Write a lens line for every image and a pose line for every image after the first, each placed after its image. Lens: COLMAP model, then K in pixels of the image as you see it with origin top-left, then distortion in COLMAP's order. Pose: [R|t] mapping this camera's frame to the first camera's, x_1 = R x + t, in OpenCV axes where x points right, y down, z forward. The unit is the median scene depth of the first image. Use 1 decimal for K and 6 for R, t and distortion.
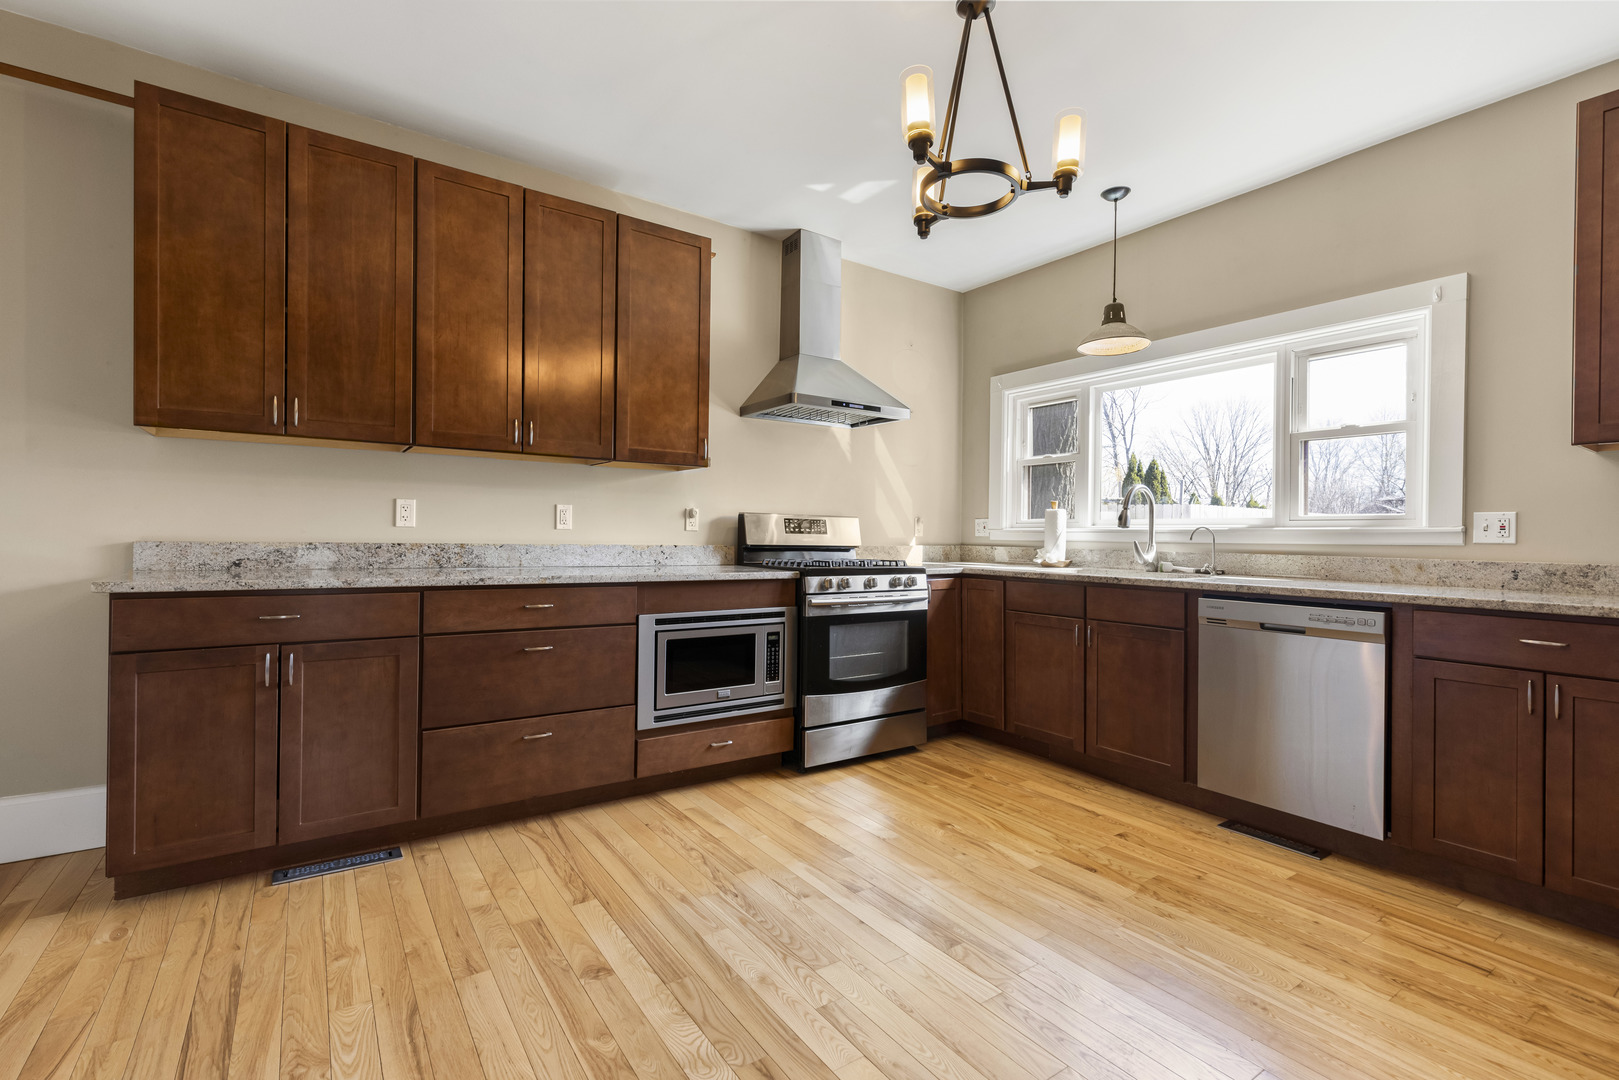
lens RADIAL K [[738.5, 0, 815.0], [0, 738.5, 536.8], [0, 0, 1]] dist [0.008783, 0.000209]
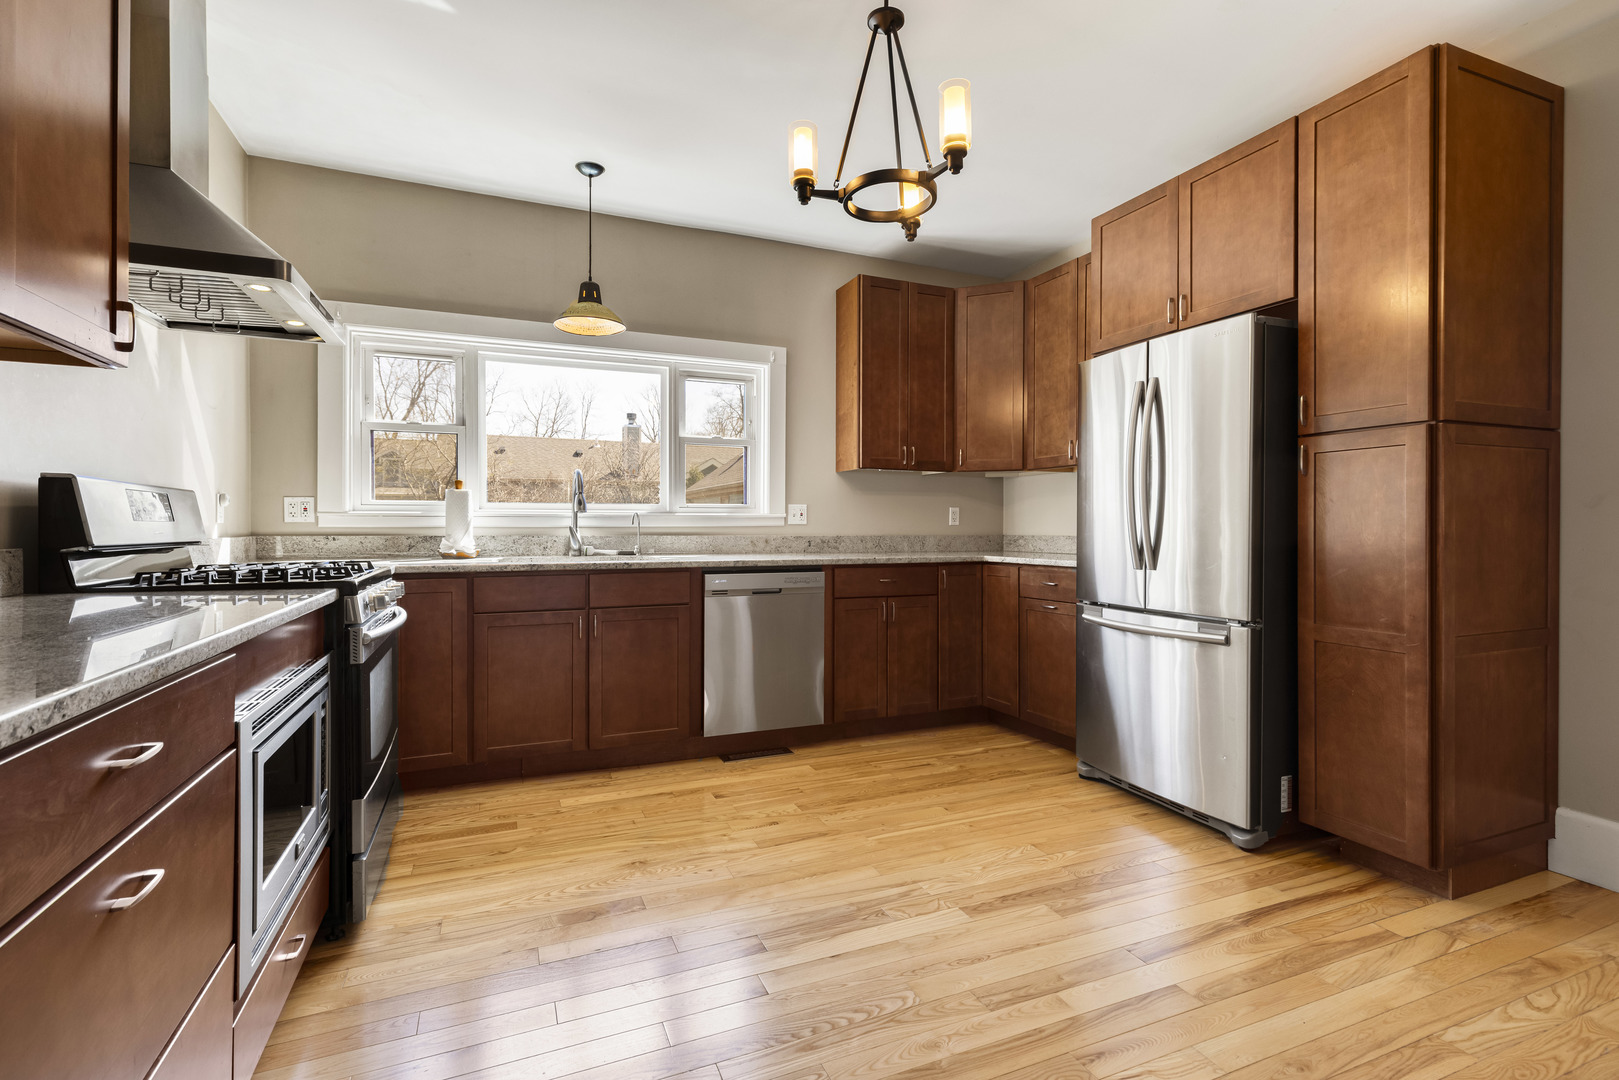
lens RADIAL K [[738.5, 0, 811.3], [0, 738.5, 530.4], [0, 0, 1]] dist [0.008783, 0.000209]
pose [[0.206611, -0.020172, 0.978215, -0.565343], [0.002920, 0.999796, 0.020000, -0.008841], [-0.978419, -0.001276, 0.206628, 0.588570]]
